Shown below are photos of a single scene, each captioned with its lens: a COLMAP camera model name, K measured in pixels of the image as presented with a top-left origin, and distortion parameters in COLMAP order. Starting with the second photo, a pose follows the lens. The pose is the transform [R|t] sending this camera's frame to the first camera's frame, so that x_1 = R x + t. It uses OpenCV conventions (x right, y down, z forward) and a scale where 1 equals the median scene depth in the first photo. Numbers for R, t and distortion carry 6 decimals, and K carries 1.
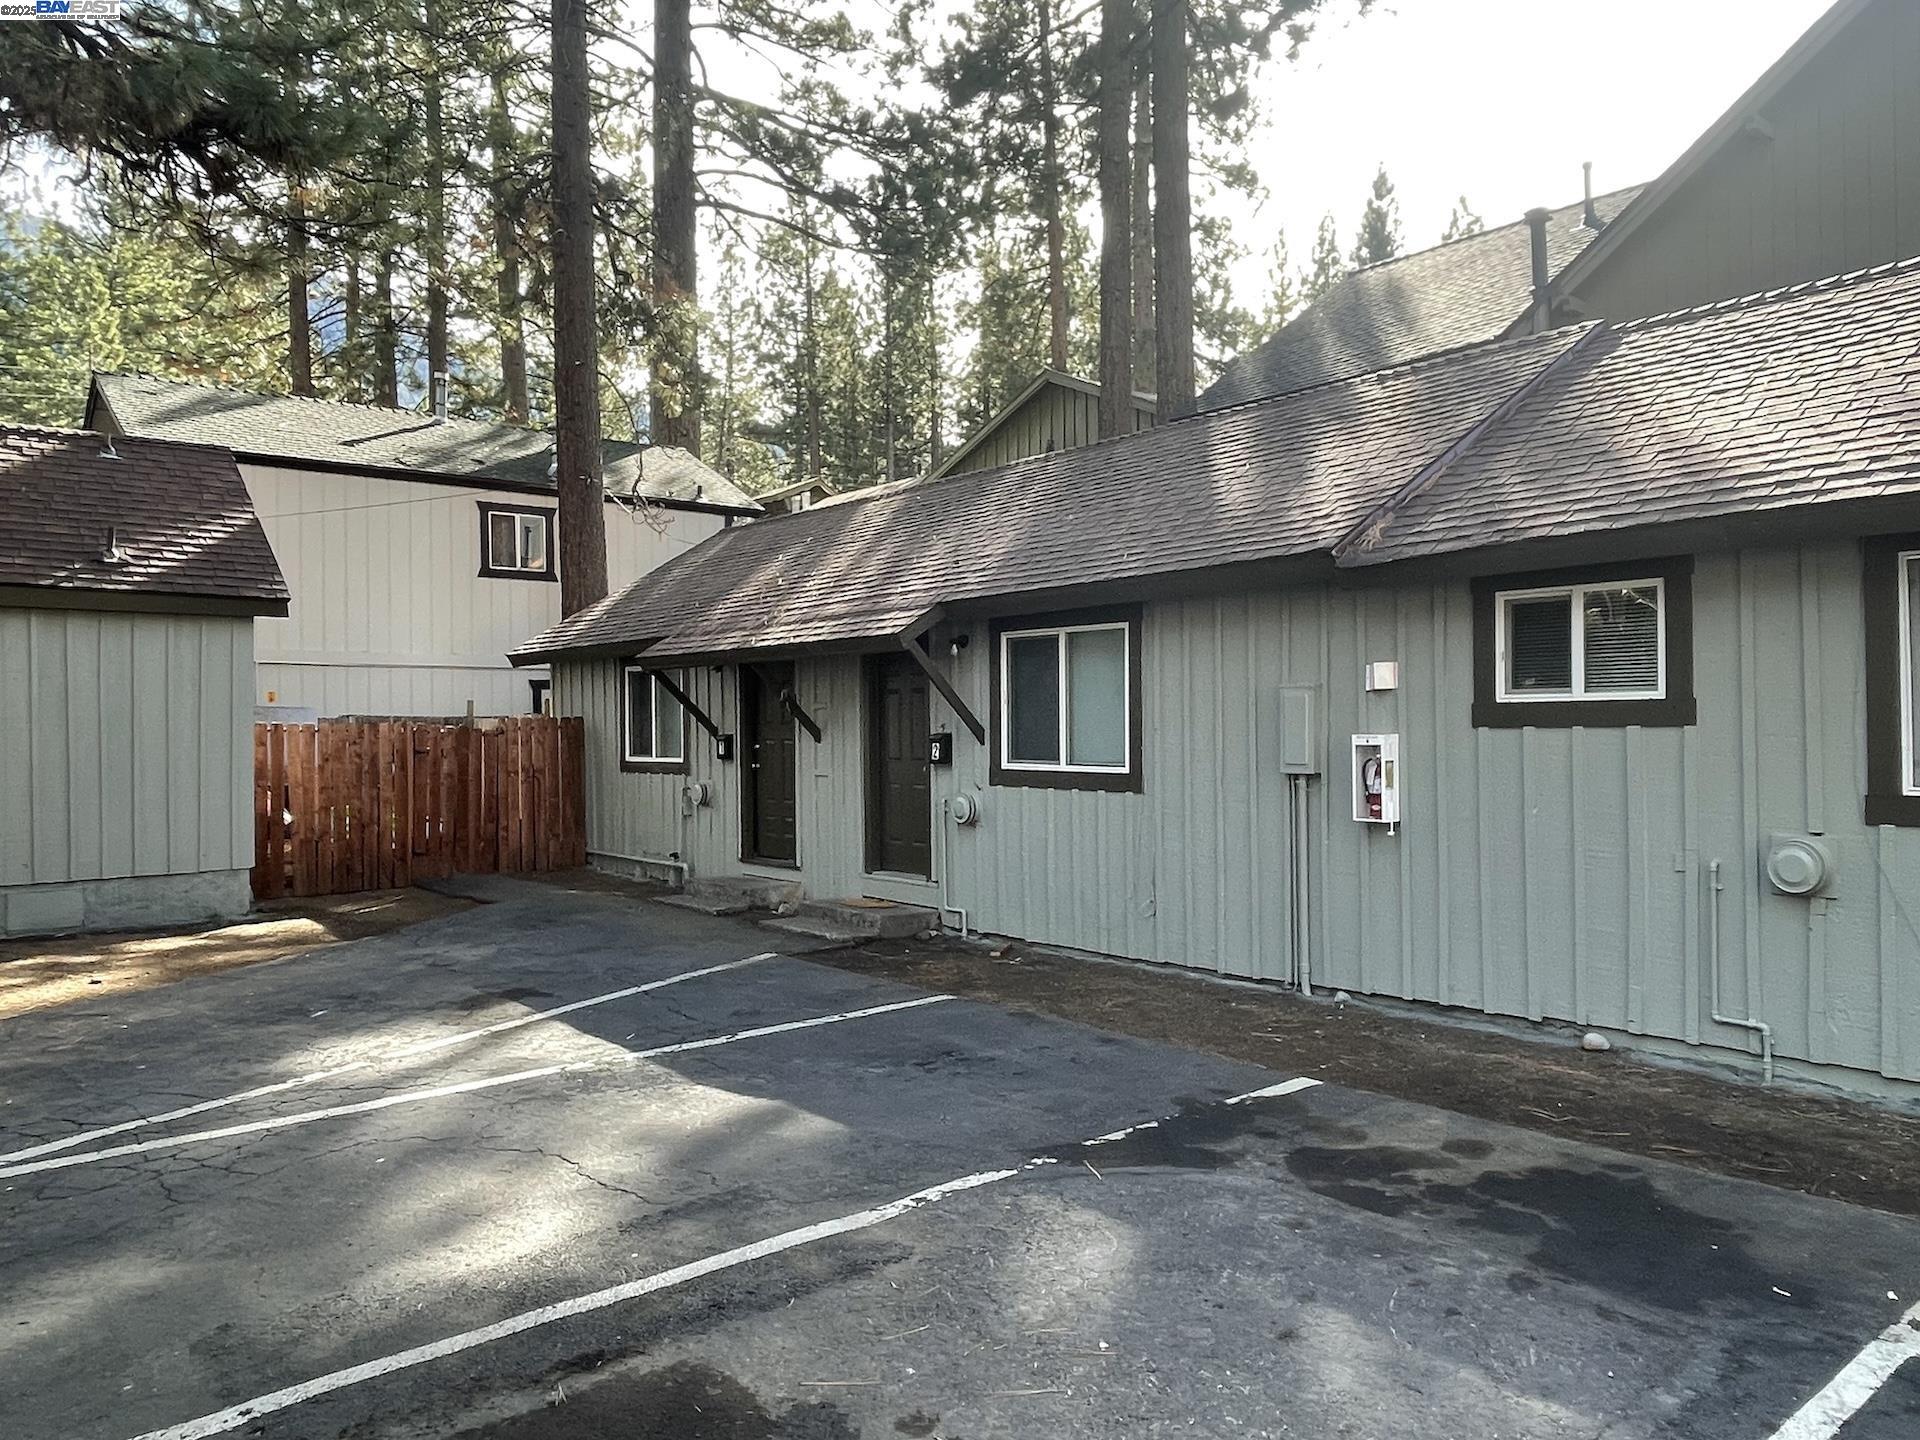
lens RADIAL K [[1379.3, 0, 952.1], [0, 1379.3, 724.4], [0, 0, 1]] dist [0.005935, -0.014189]
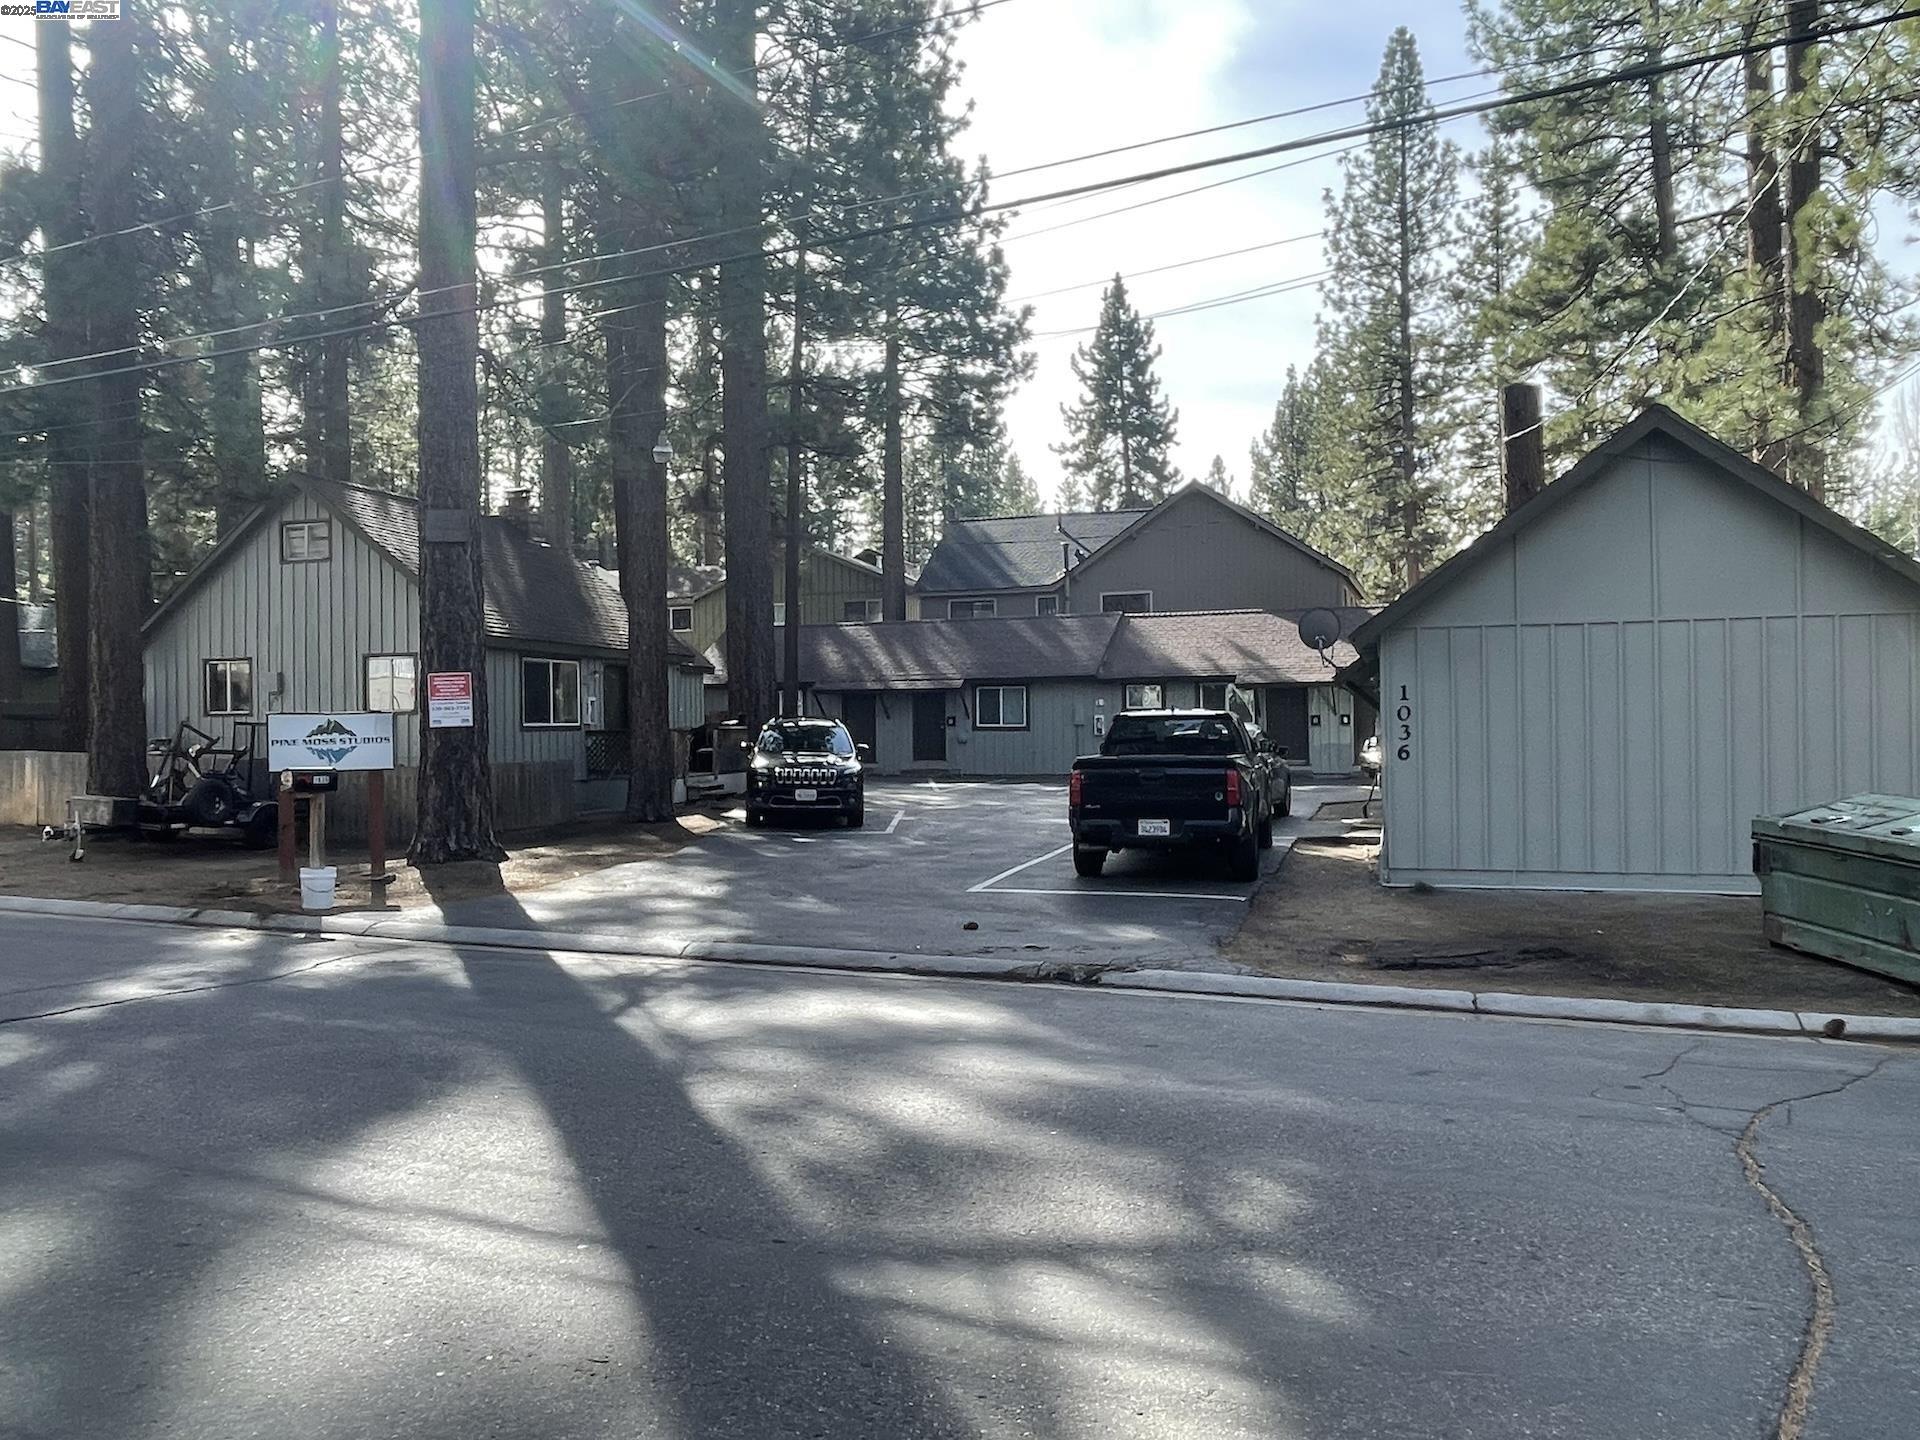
lens RADIAL K [[1406.2, 0, 927.8], [0, 1406.2, 730.0], [0, 0, 1]] dist [-0.001324, -0.016261]
pose [[0.858166, 0.002220, 0.513367, -4.108648], [-0.002614, 0.999997, 0.000045, 0.091693], [-0.513365, -0.001381, 0.858169, -4.308754]]
